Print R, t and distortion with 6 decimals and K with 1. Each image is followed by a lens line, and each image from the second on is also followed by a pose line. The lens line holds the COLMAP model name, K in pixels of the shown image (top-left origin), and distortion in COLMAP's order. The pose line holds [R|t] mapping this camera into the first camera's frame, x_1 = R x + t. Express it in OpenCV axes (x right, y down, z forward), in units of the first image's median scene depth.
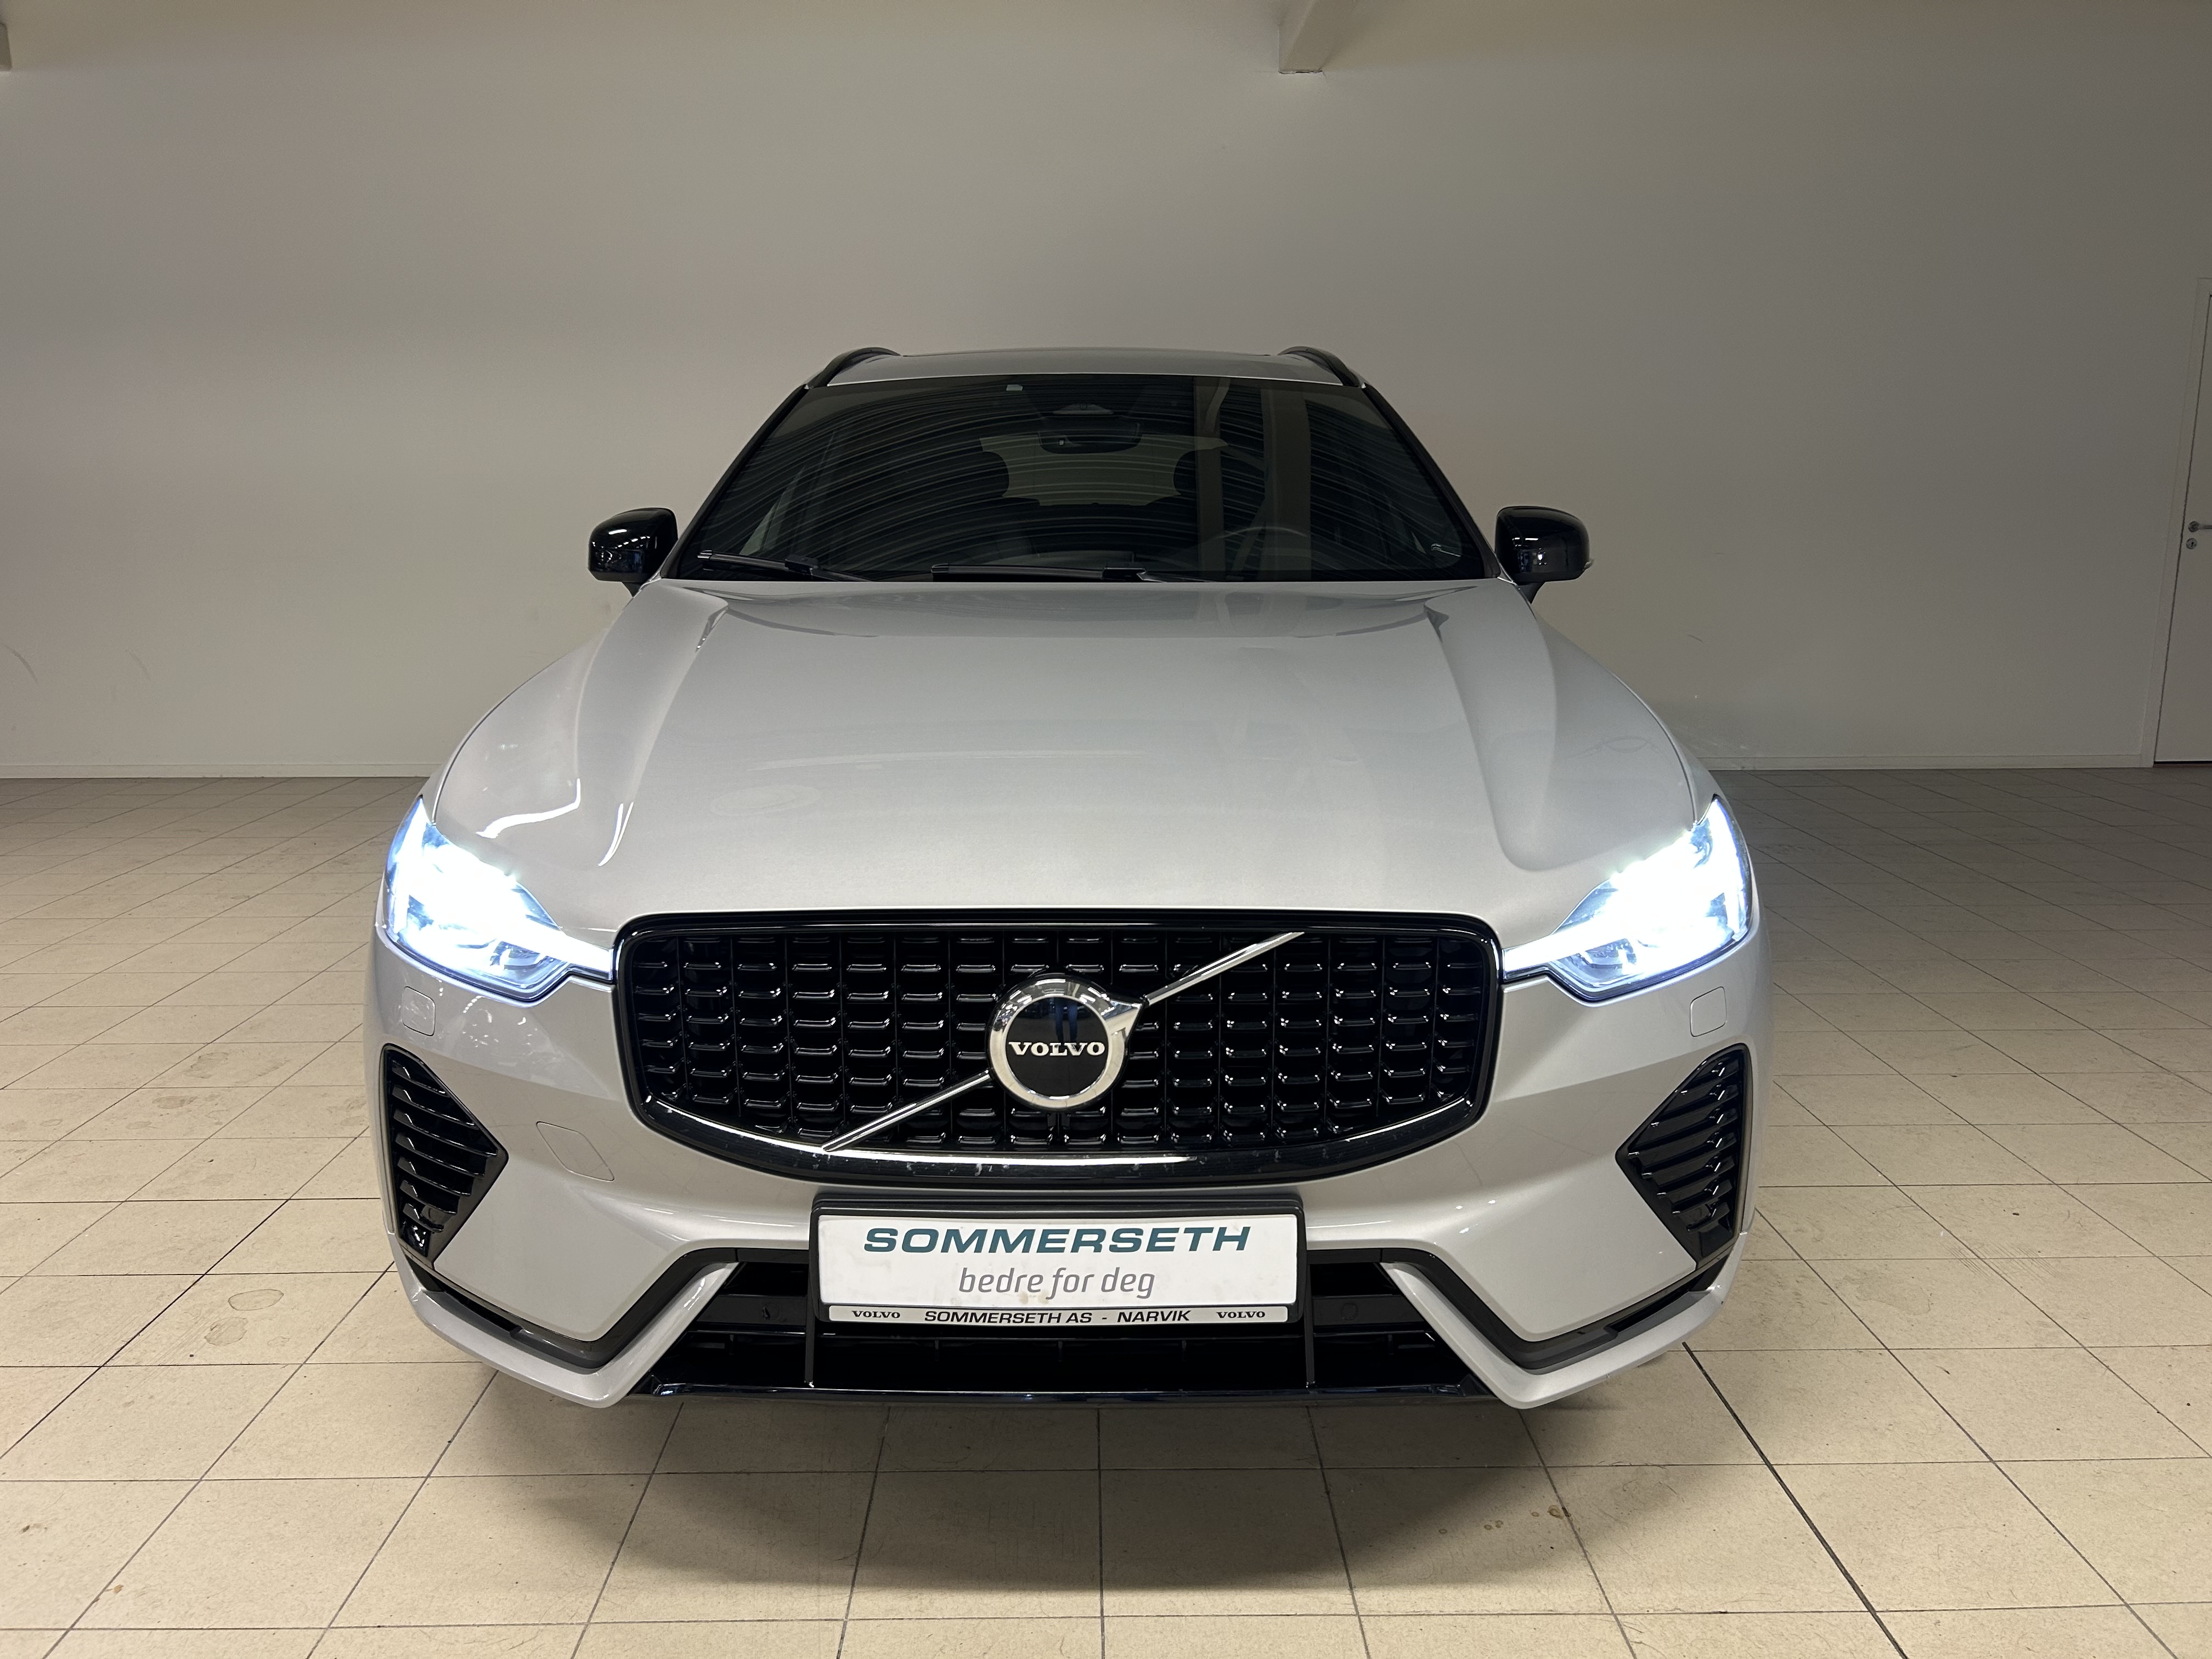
lens RADIAL K [[1681.4, 0, 1120.5], [0, 1681.4, 838.5], [0, 0, 1]] dist [0.025989, -0.051373]
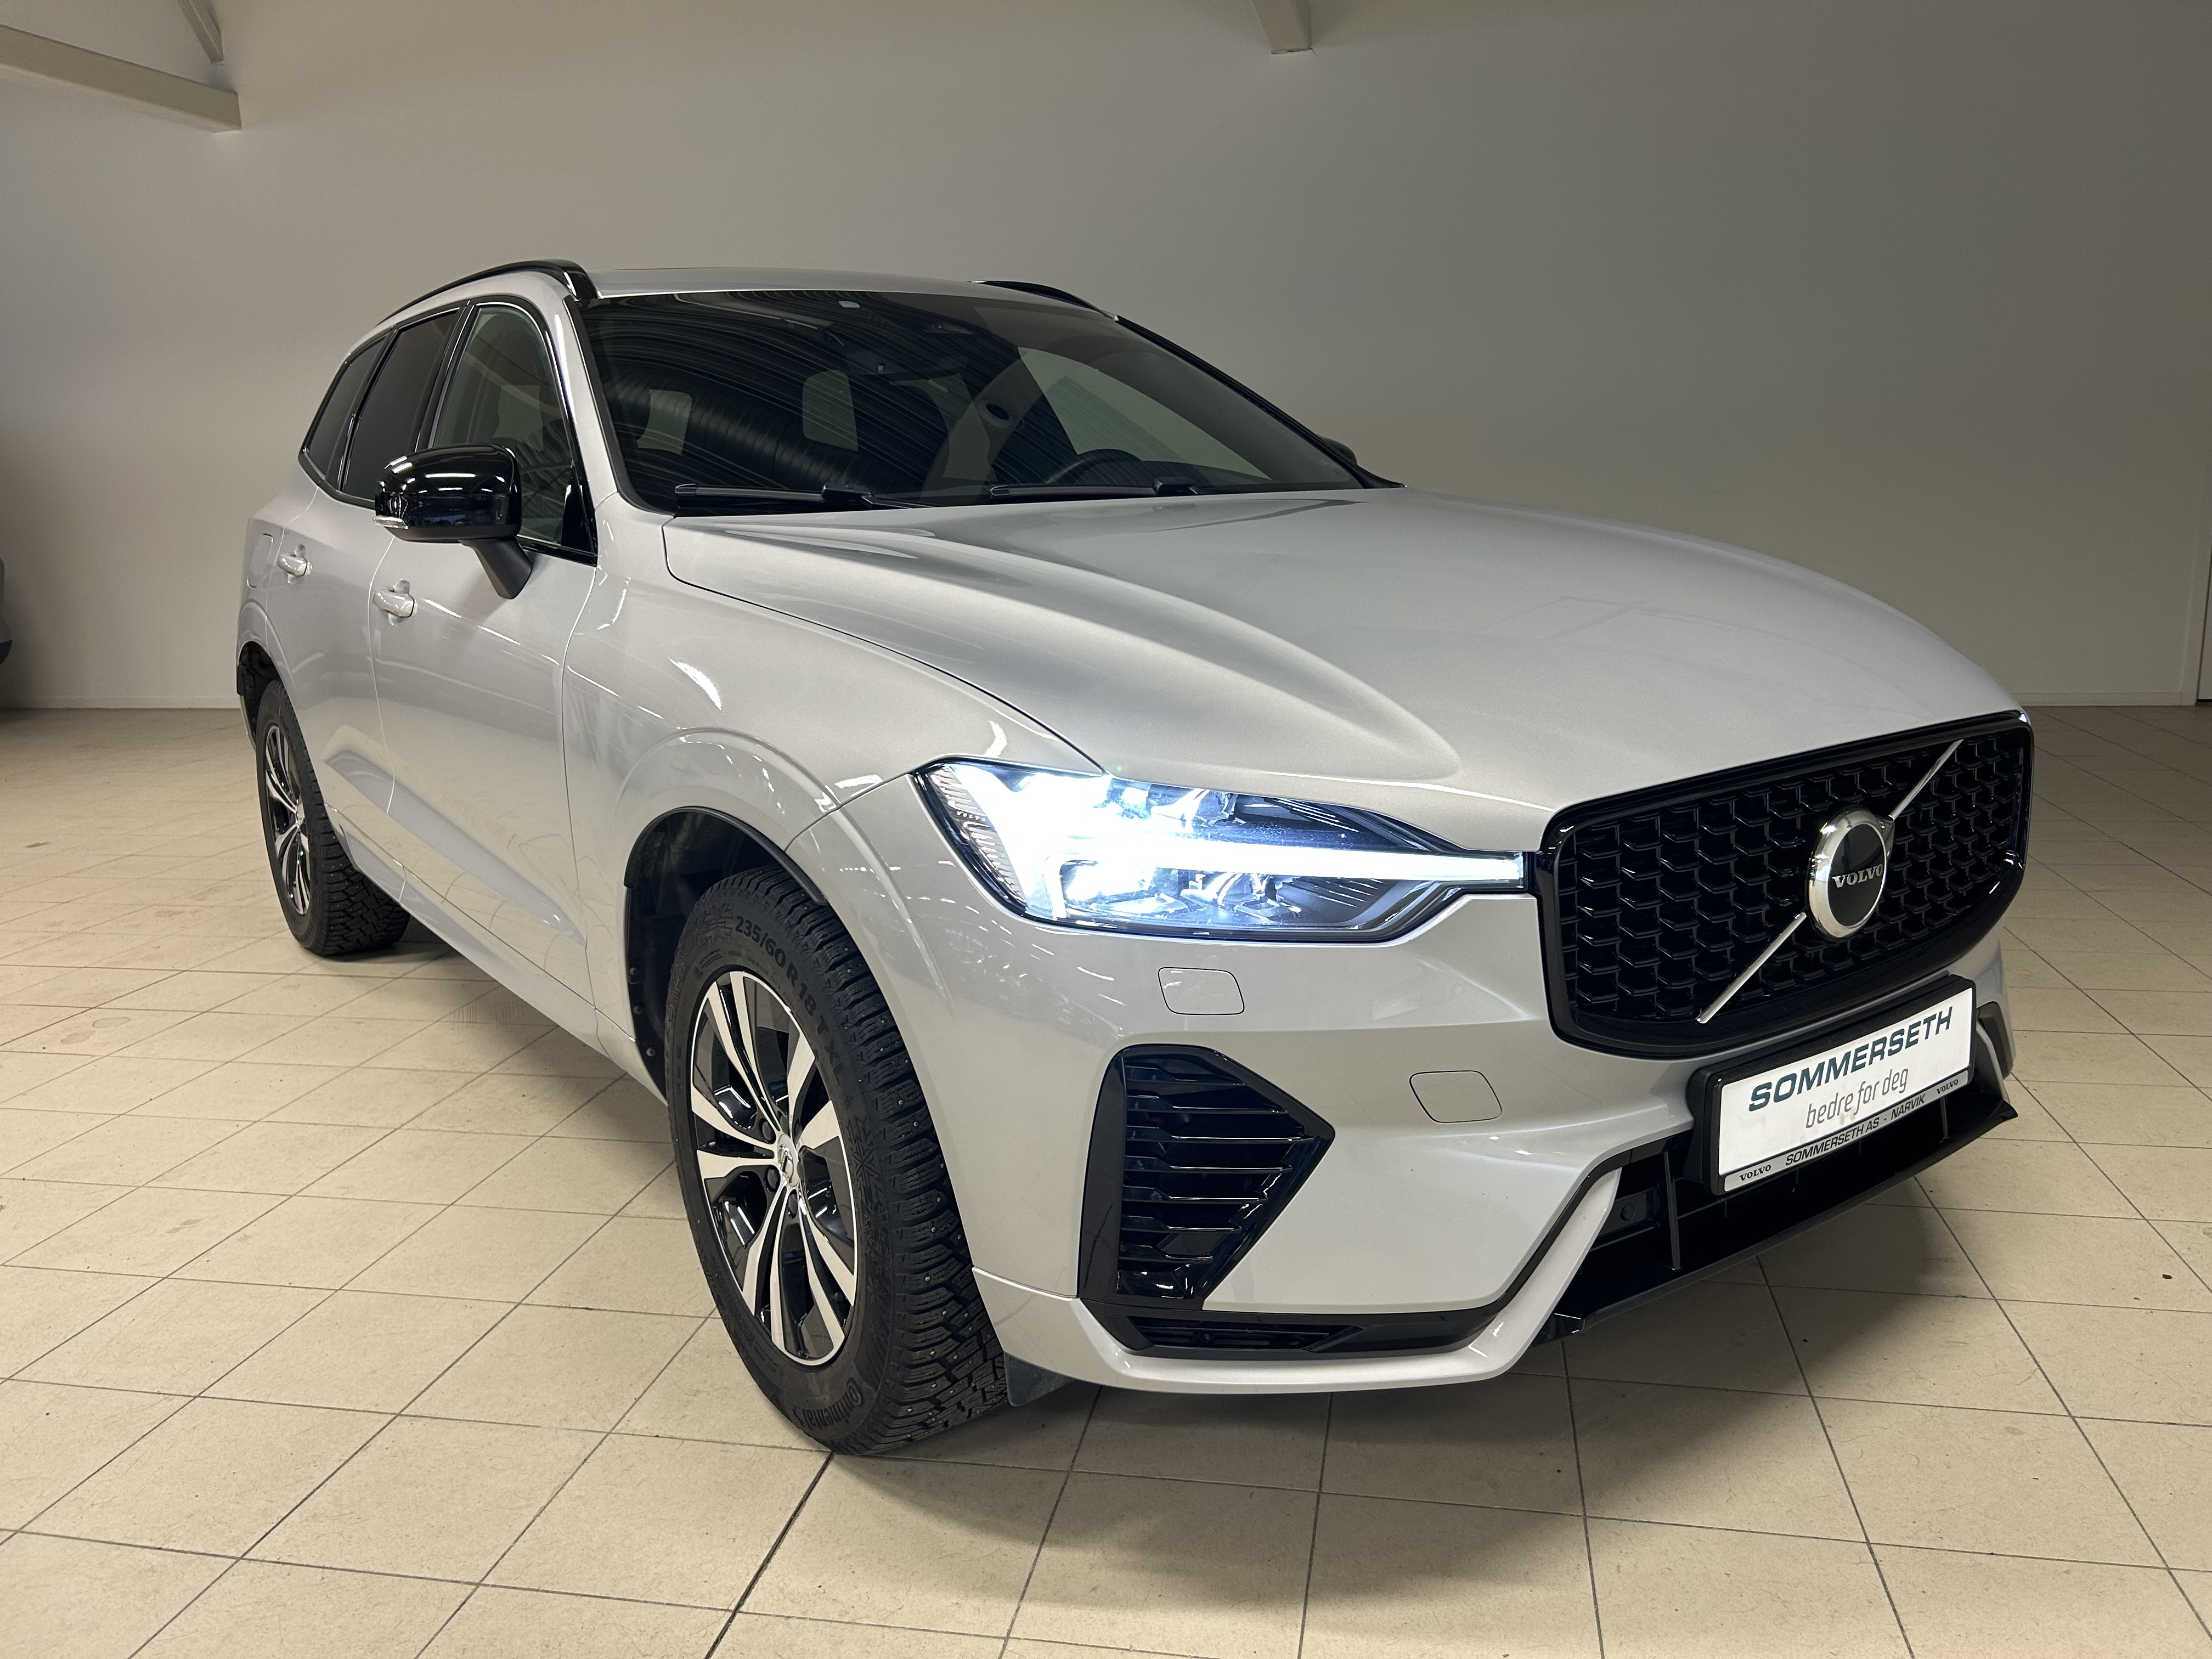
lens RADIAL K [[1681.4, 0, 1106.1], [0, 1681.4, 821.4], [0, 0, 1]] dist [0.025989, -0.051373]
pose [[0.804336, -0.145505, 0.576084, -0.992416], [0.148575, 0.988004, 0.042103, -0.023666], [-0.575299, 0.051727, 0.816306, 0.387910]]
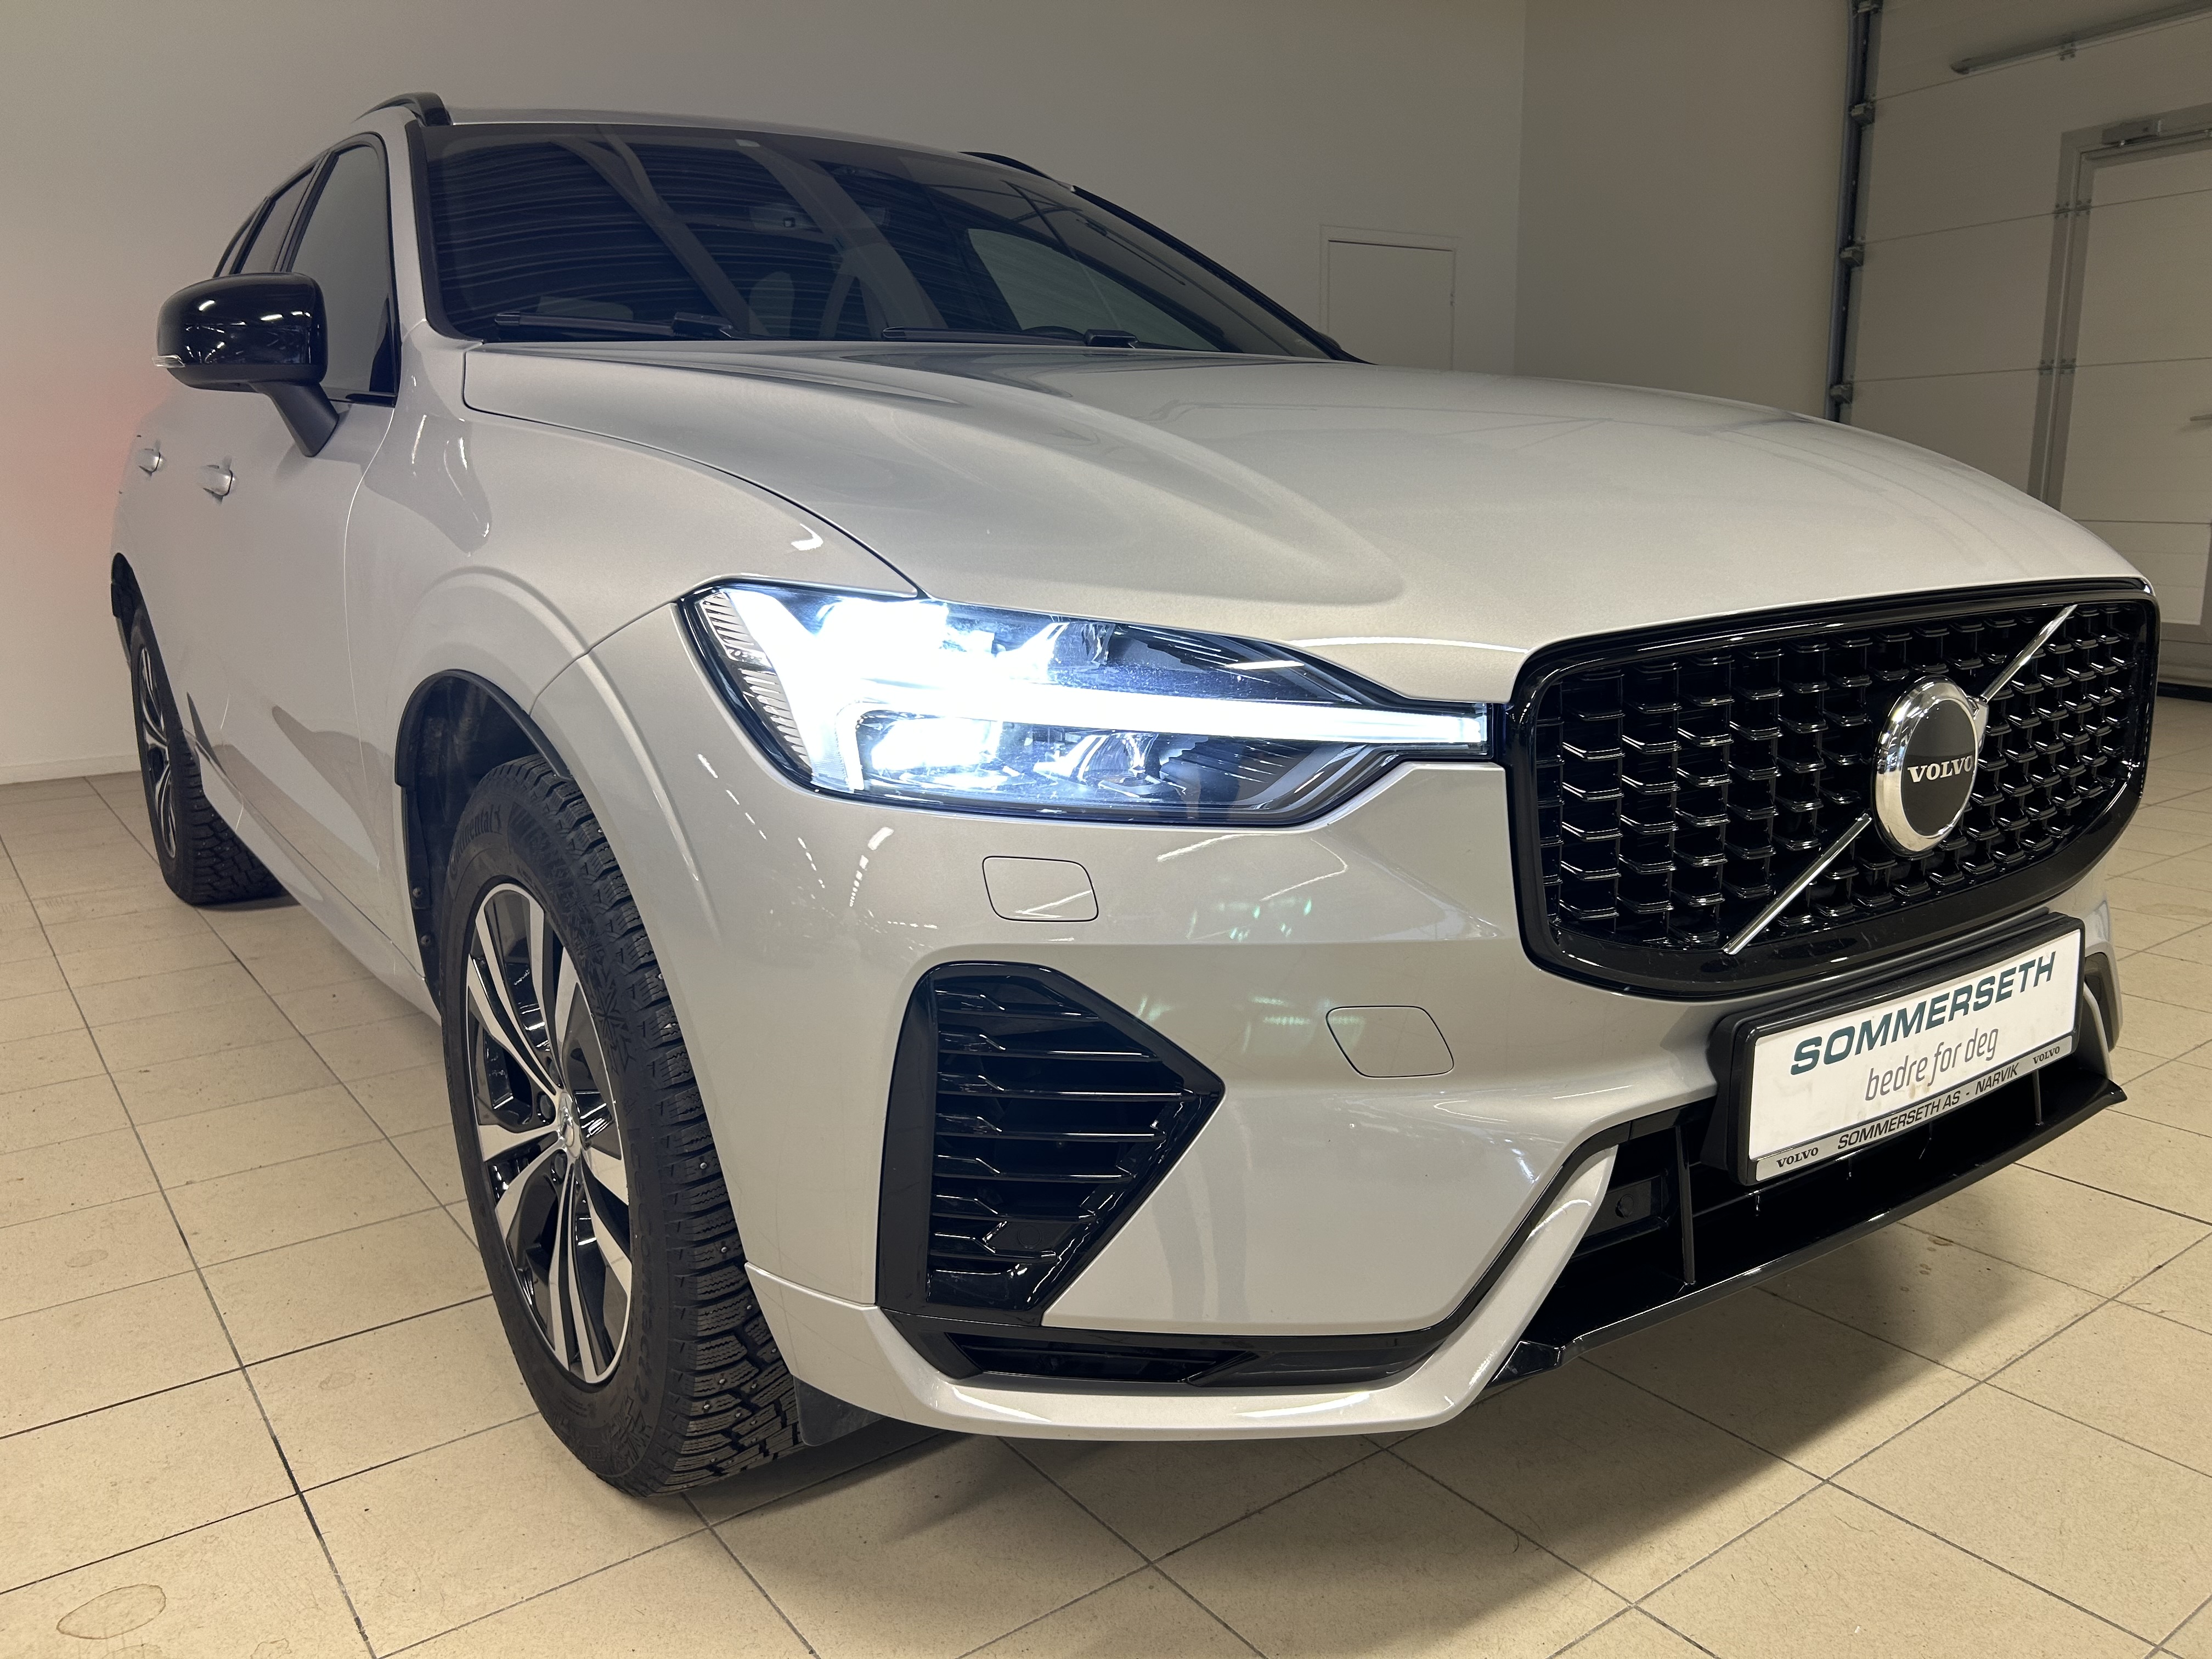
lens RADIAL K [[1681.4, 0, 1109.0], [0, 1681.4, 830.9], [0, 0, 1]] dist [0.025989, -0.051373]
pose [[0.813881, -0.133977, 0.565374, -0.791730], [0.132155, 0.990234, 0.044413, 0.063510], [-0.565803, 0.038570, 0.823638, 0.542792]]
